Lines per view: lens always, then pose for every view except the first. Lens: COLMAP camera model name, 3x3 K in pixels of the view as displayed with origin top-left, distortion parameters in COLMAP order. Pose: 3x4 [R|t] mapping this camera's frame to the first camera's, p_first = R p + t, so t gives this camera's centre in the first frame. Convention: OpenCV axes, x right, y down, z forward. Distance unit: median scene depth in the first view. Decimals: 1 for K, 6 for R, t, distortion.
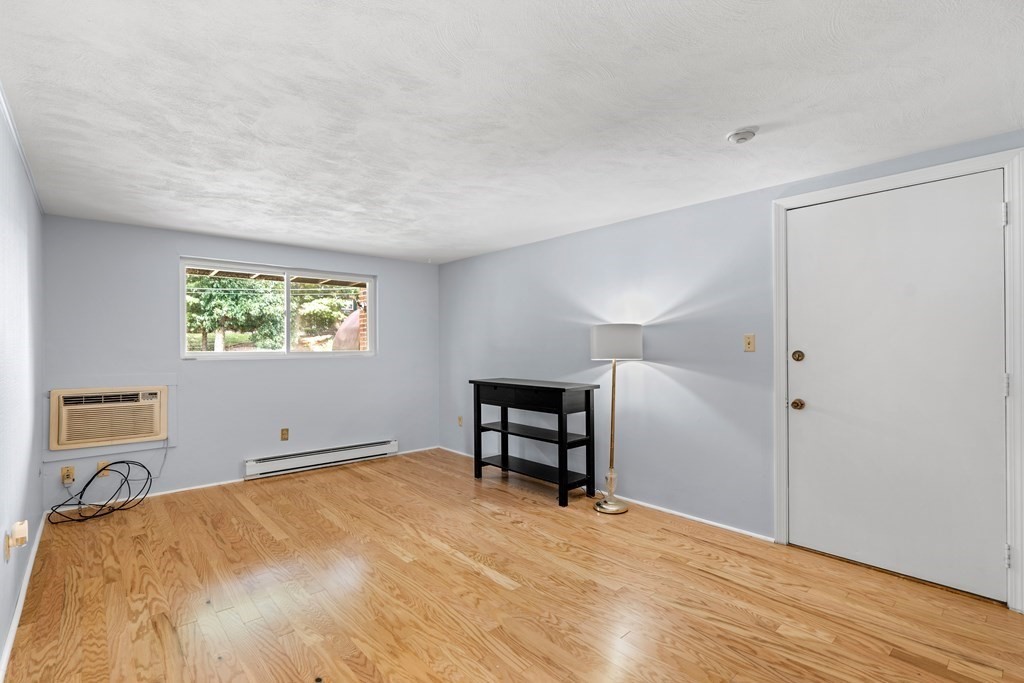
lens RADIAL K [[474.5, 0, 503.8], [0, 474.5, 350.2], [0, 0, 1]] dist [-0.001438, -0.000011]
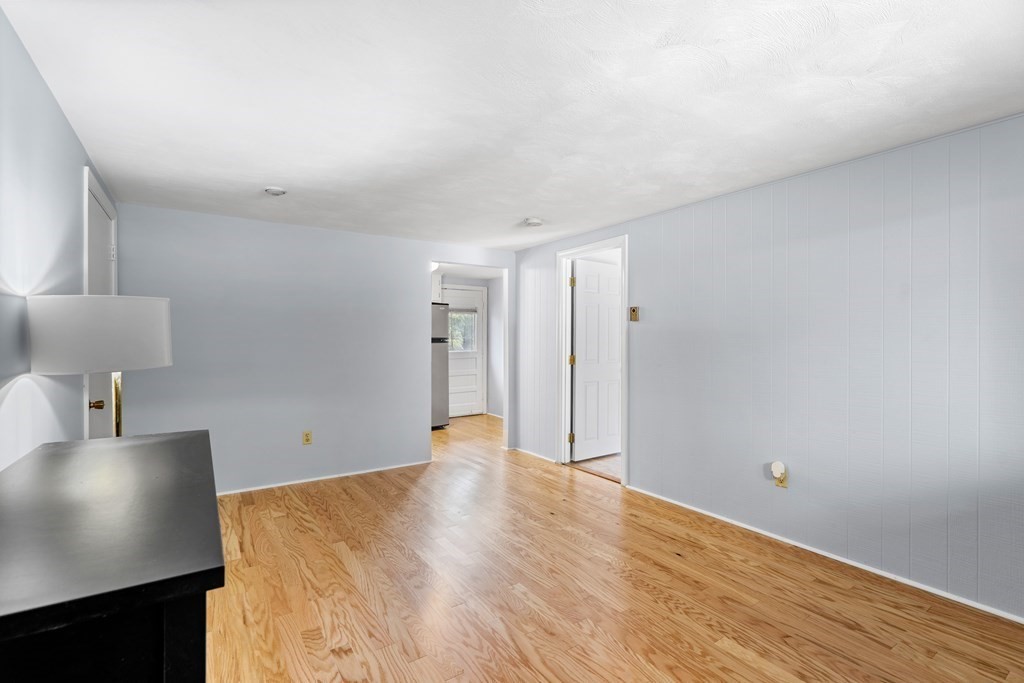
lens RADIAL K [[463.0, 0, 506.8], [0, 463.0, 342.9], [0, 0, 1]] dist [-0.000911, 0.000538]
pose [[-0.991262, 0.002786, 0.131881, -0.261680], [0.004515, 0.999908, 0.012810, -0.011768], [-0.131833, 0.013294, -0.991183, 1.639193]]
